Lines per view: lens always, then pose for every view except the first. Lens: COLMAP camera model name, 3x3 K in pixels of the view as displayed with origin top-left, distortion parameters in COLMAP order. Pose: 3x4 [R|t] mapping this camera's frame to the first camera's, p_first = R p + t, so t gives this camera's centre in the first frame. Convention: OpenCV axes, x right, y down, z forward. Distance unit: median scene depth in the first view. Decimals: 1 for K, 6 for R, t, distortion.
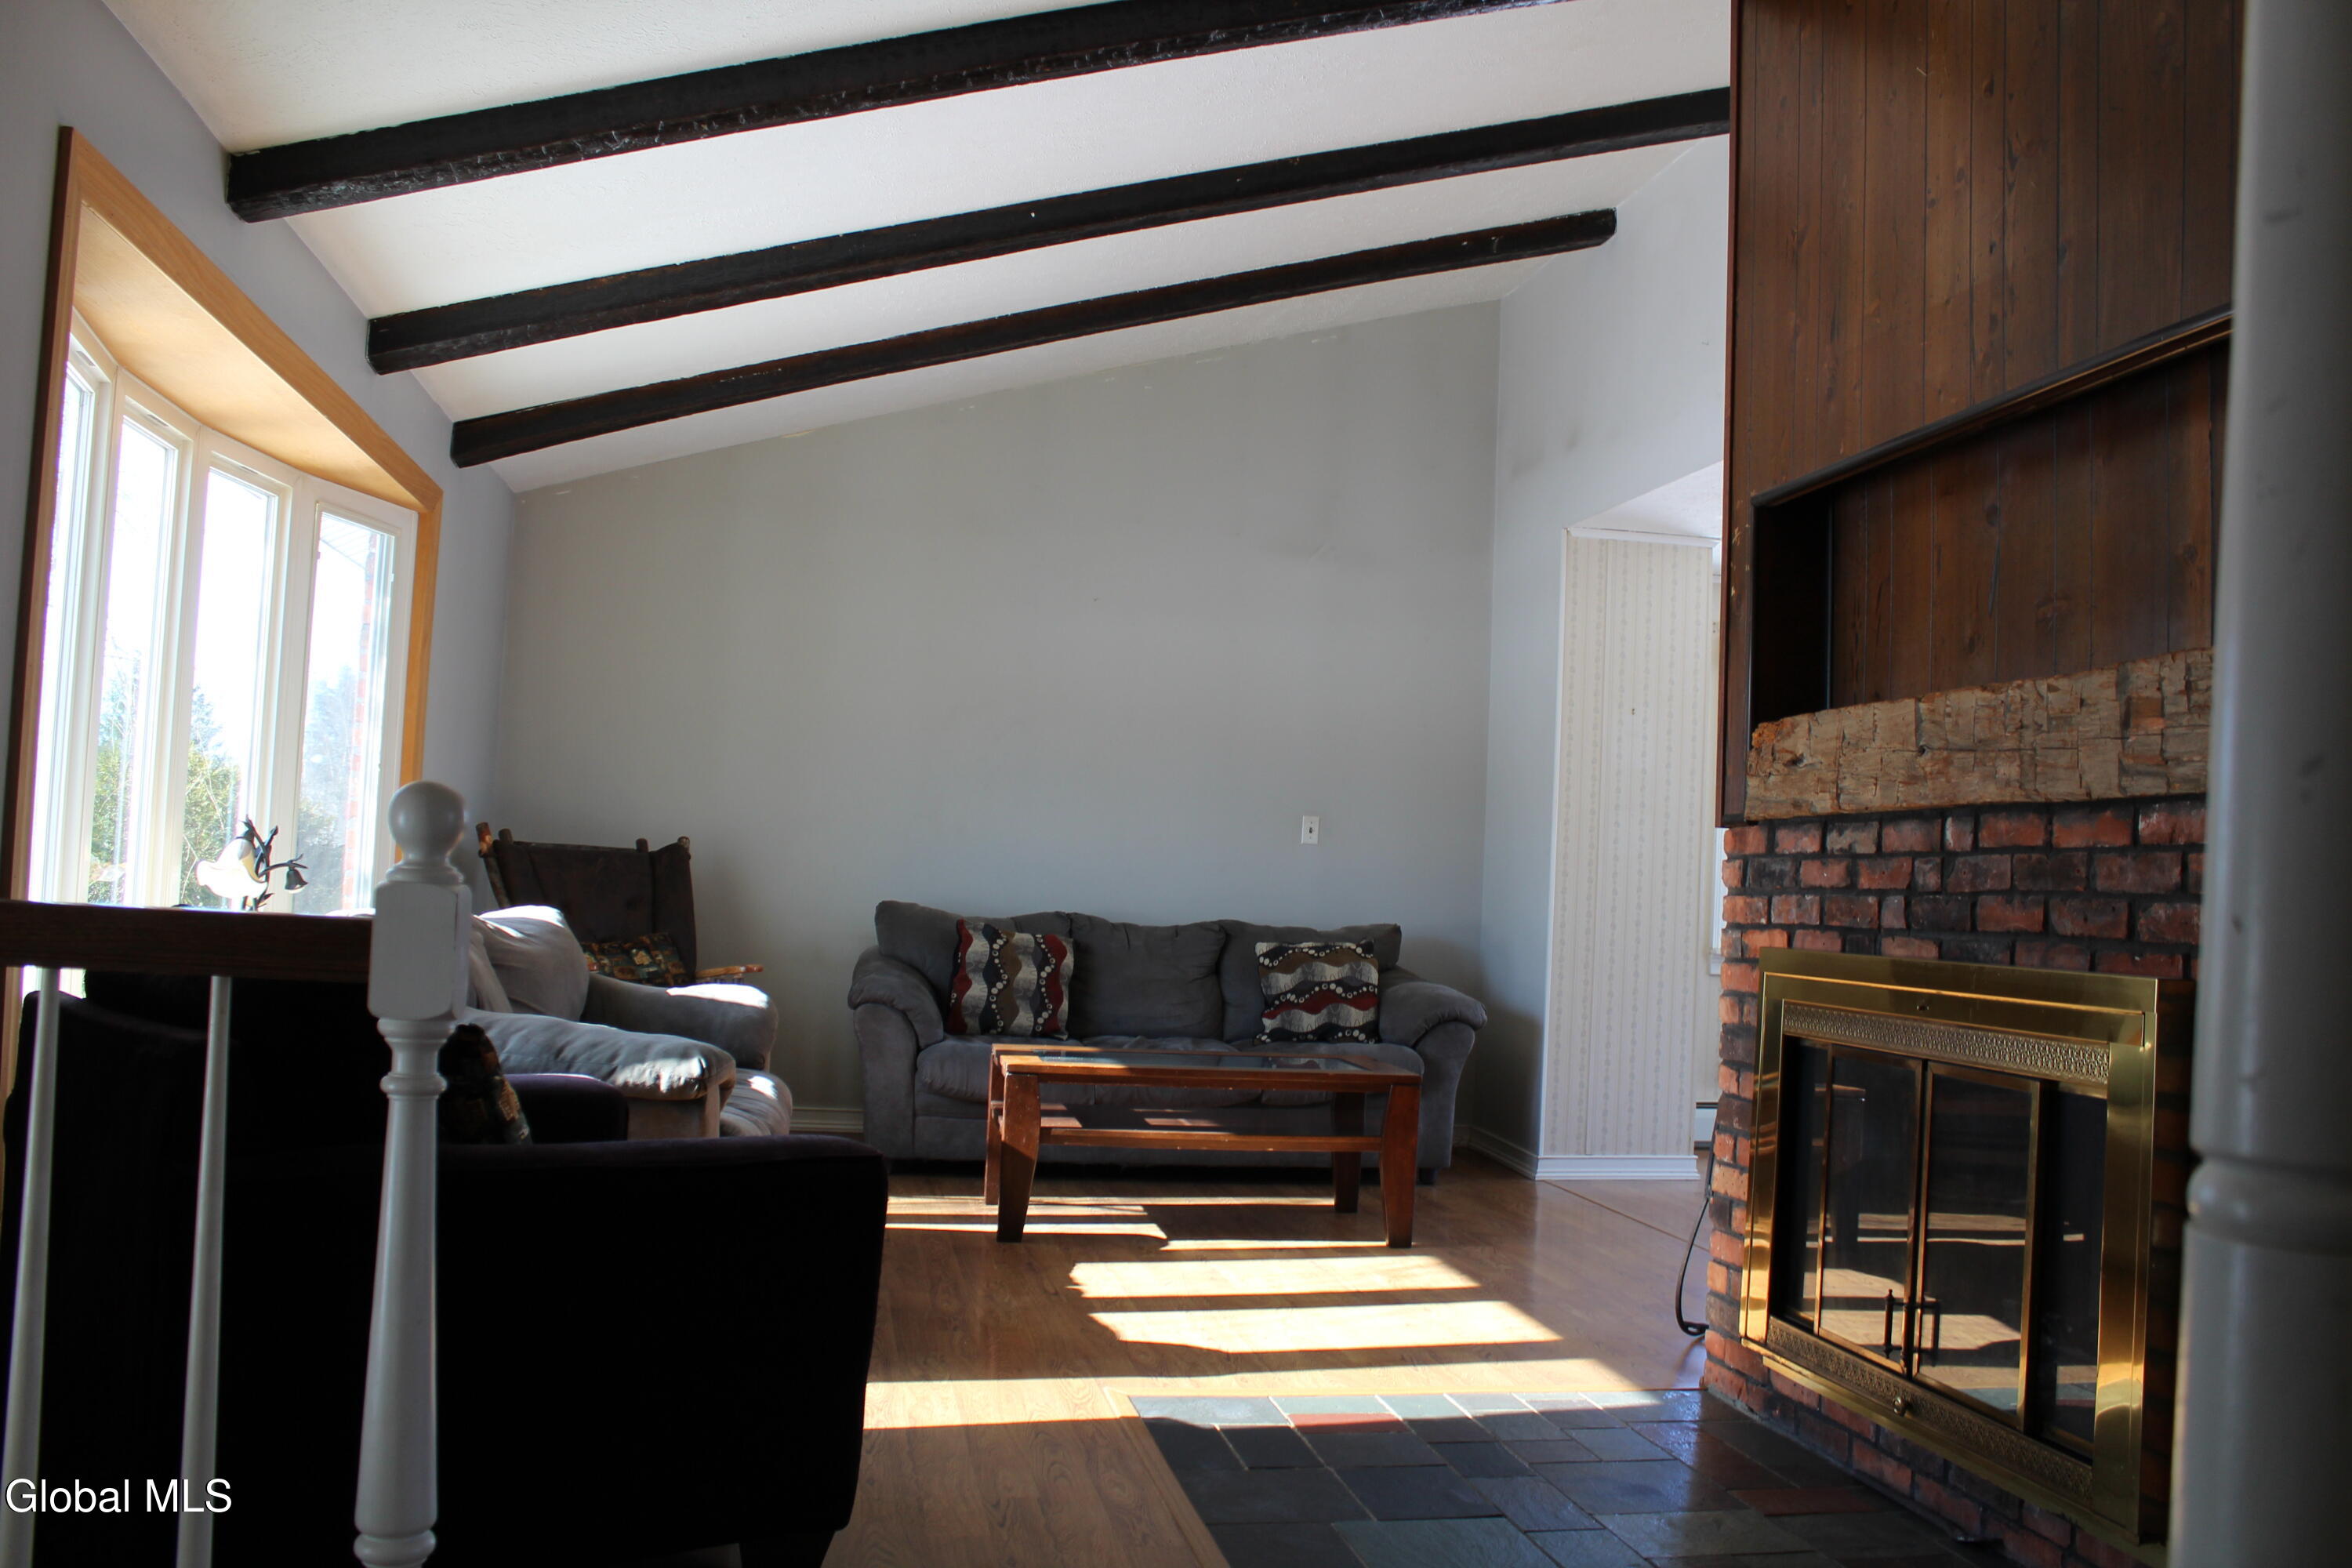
lens RADIAL K [[1976.8, 0, 1176.0], [0, 1976.8, 784.0], [0, 0, 1]] dist [-0.175722, 0.160803]
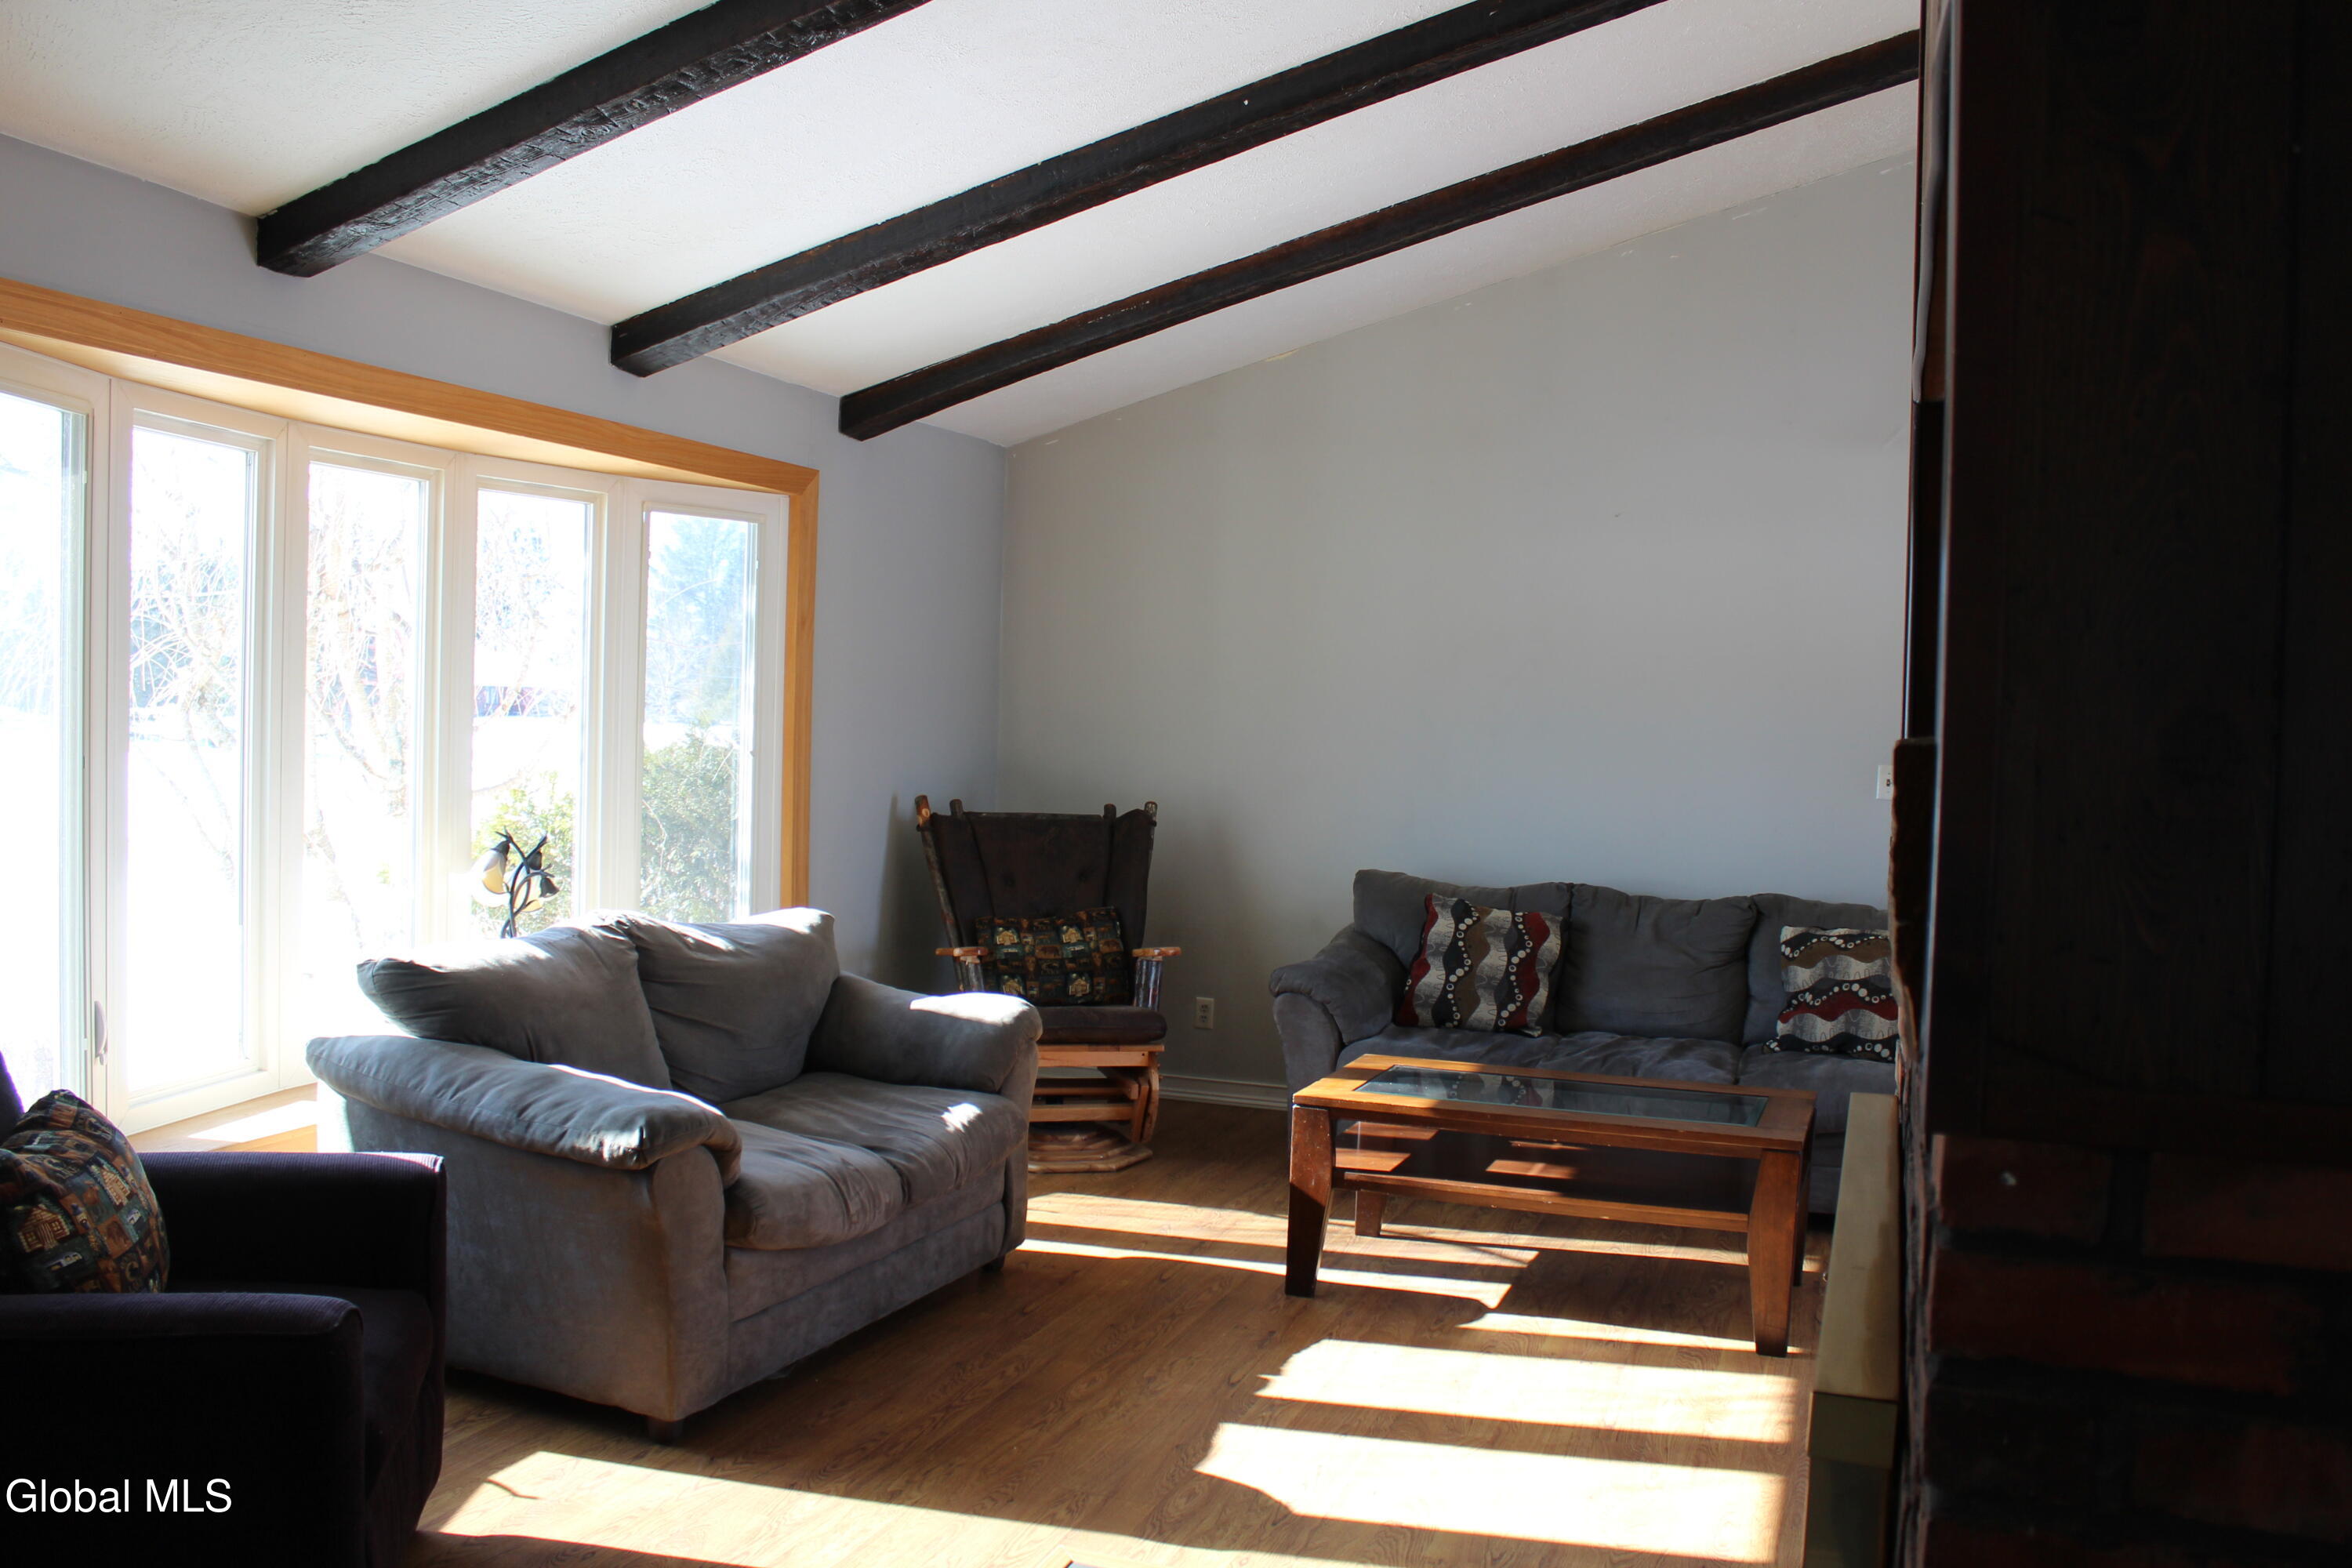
lens RADIAL K [[1976.8, 0, 1176.0], [0, 1976.8, 784.0], [0, 0, 1]] dist [-0.175722, 0.160803]
pose [[0.862783, -0.001306, -0.505572, 0.290747], [0.035884, 0.997633, 0.058660, -0.044493], [0.504299, -0.068752, 0.860788, 0.222098]]
